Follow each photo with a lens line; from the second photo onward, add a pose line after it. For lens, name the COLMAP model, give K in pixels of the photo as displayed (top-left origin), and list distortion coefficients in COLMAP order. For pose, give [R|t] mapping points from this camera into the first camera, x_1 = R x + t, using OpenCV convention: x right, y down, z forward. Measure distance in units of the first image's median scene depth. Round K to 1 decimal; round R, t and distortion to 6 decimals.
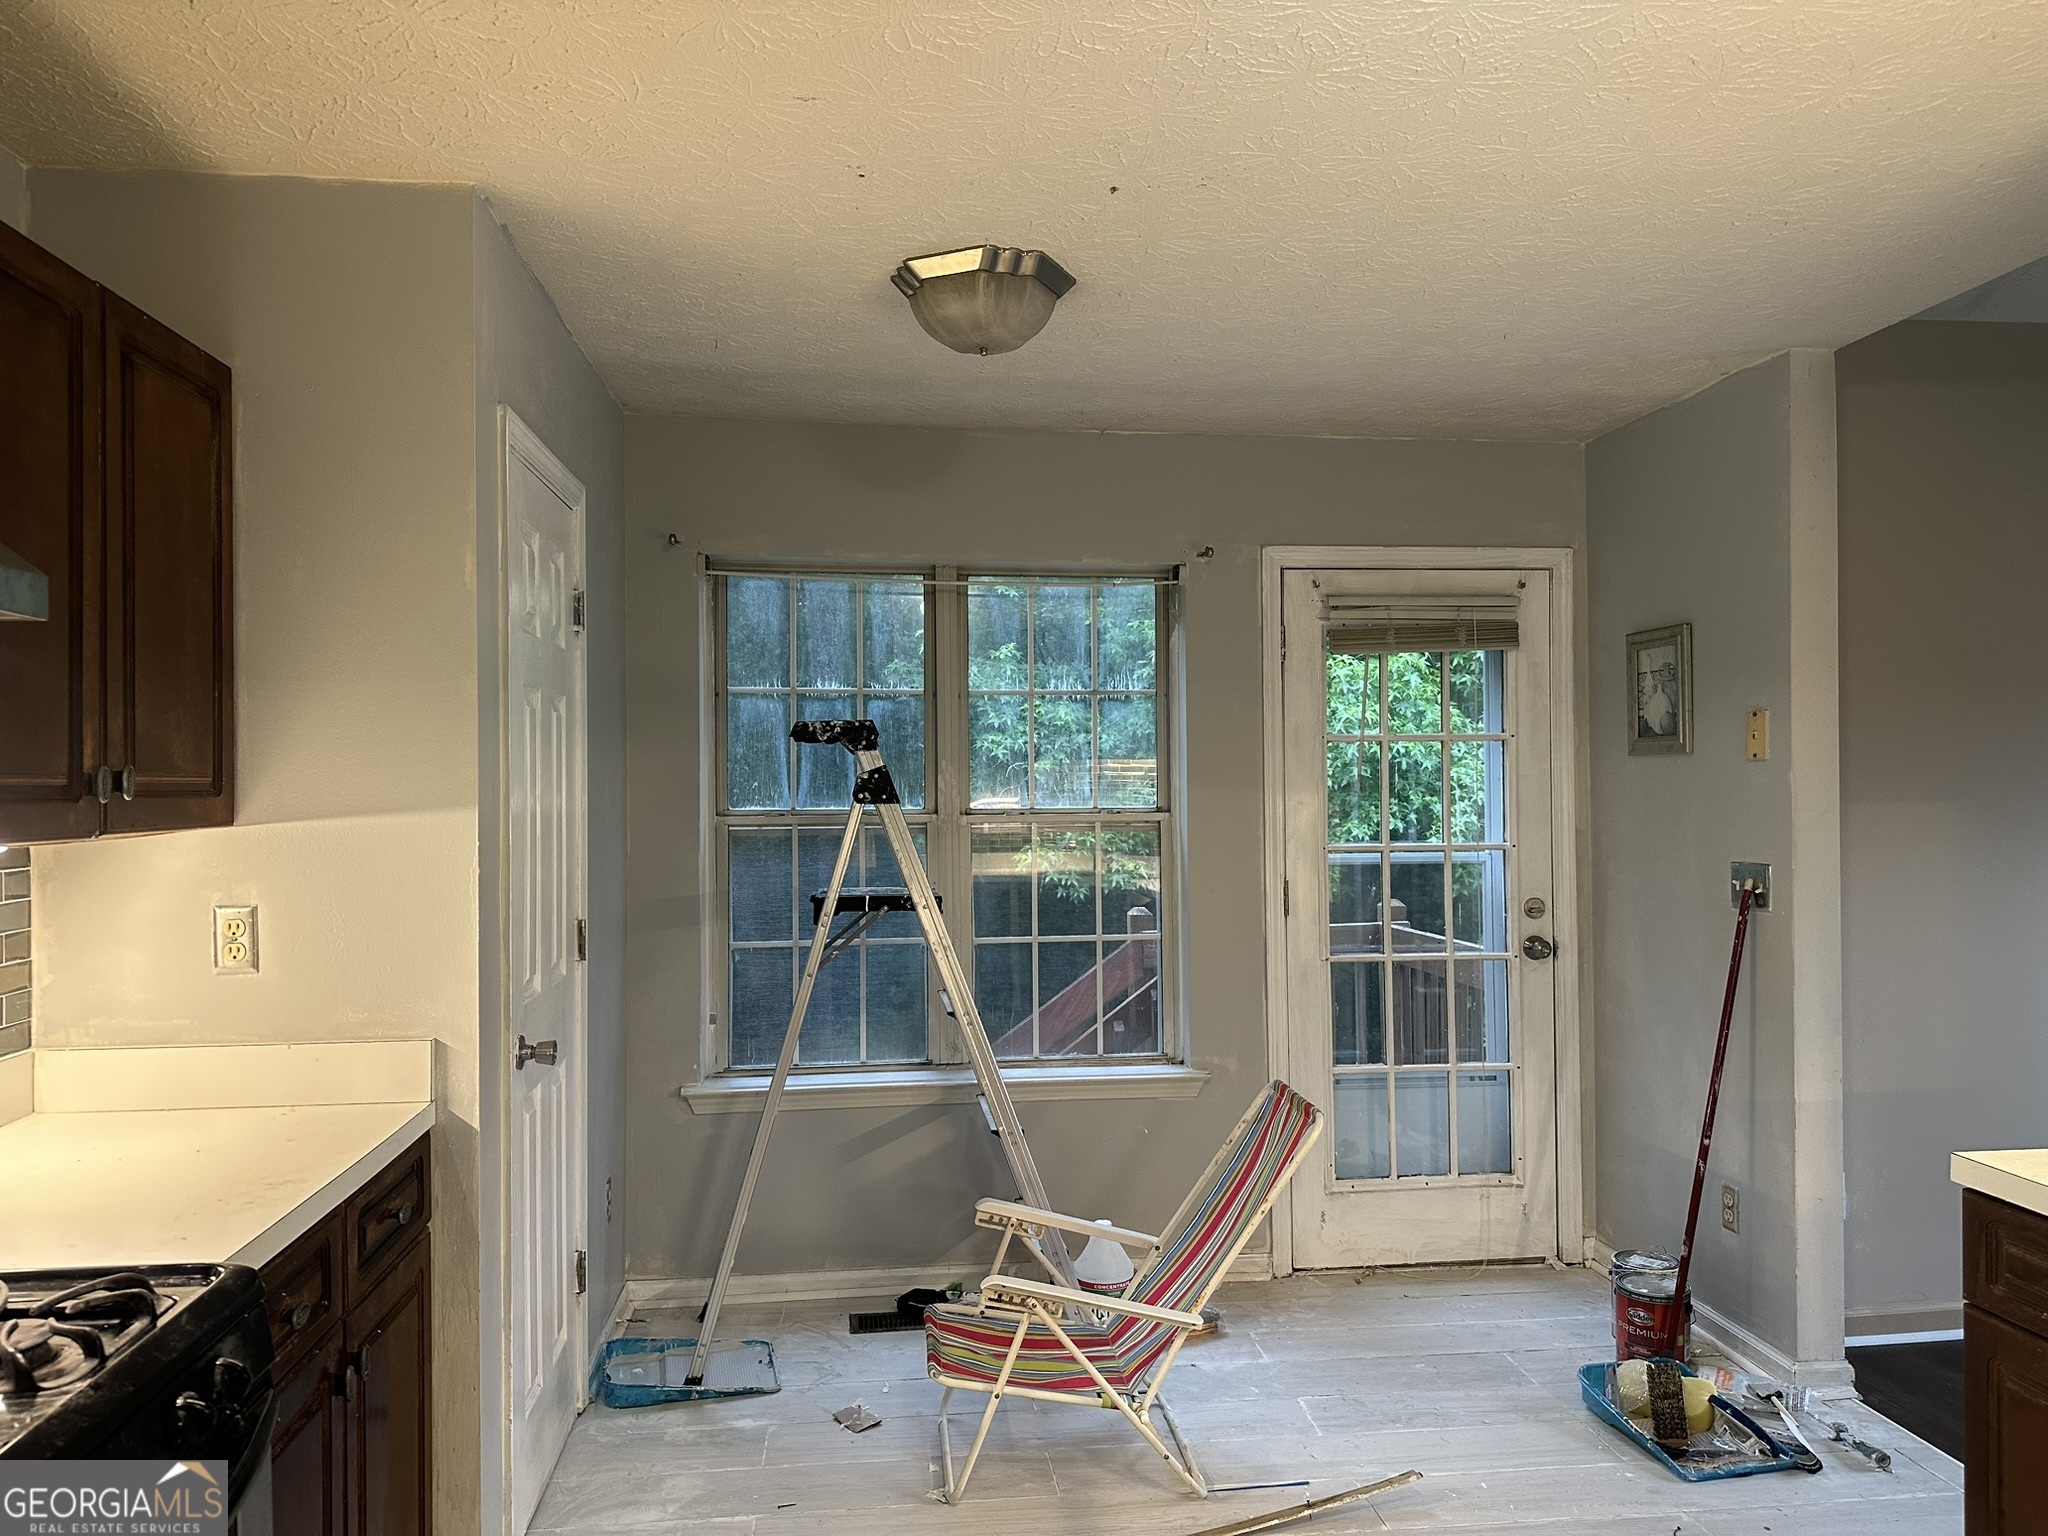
lens RADIAL K [[1458.9, 0, 1025.3], [0, 1458.9, 770.6], [0, 0, 1]] dist [0.056766, -0.058263]
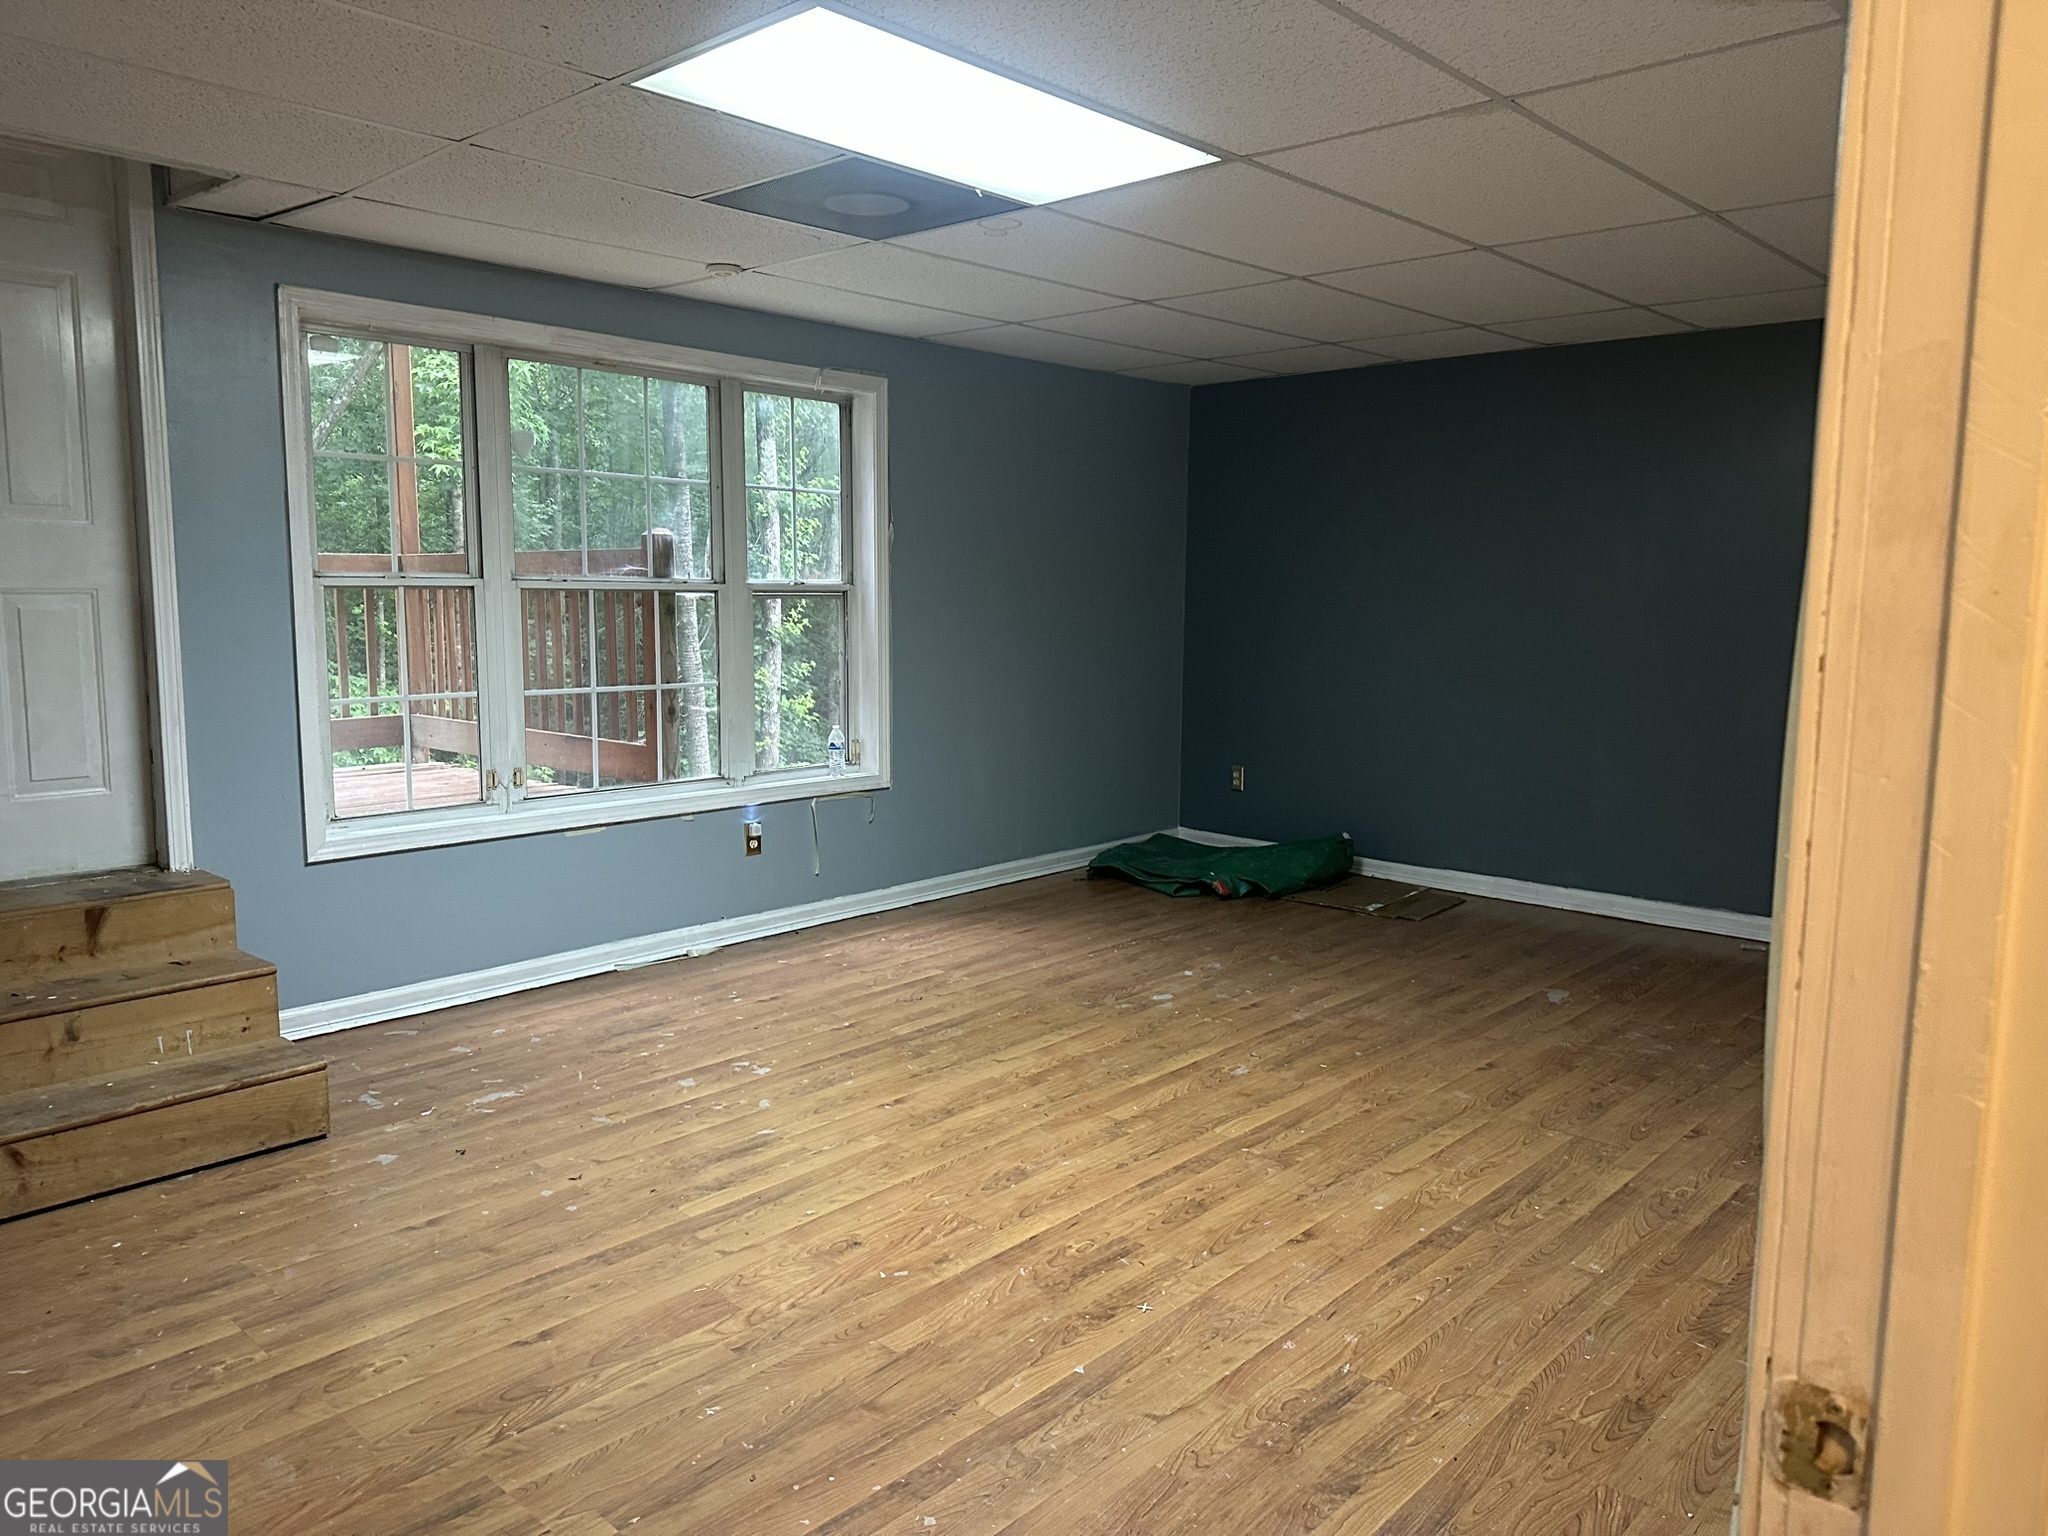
lens RADIAL K [[1458.9, 0, 1018.7], [0, 1458.9, 761.4], [0, 0, 1]] dist [0.056766, -0.058263]
pose [[0.750087, -0.074379, 0.657143, -0.525687], [-0.027272, 0.989331, 0.143108, -0.002730], [-0.660776, -0.125265, 0.740056, -0.085135]]
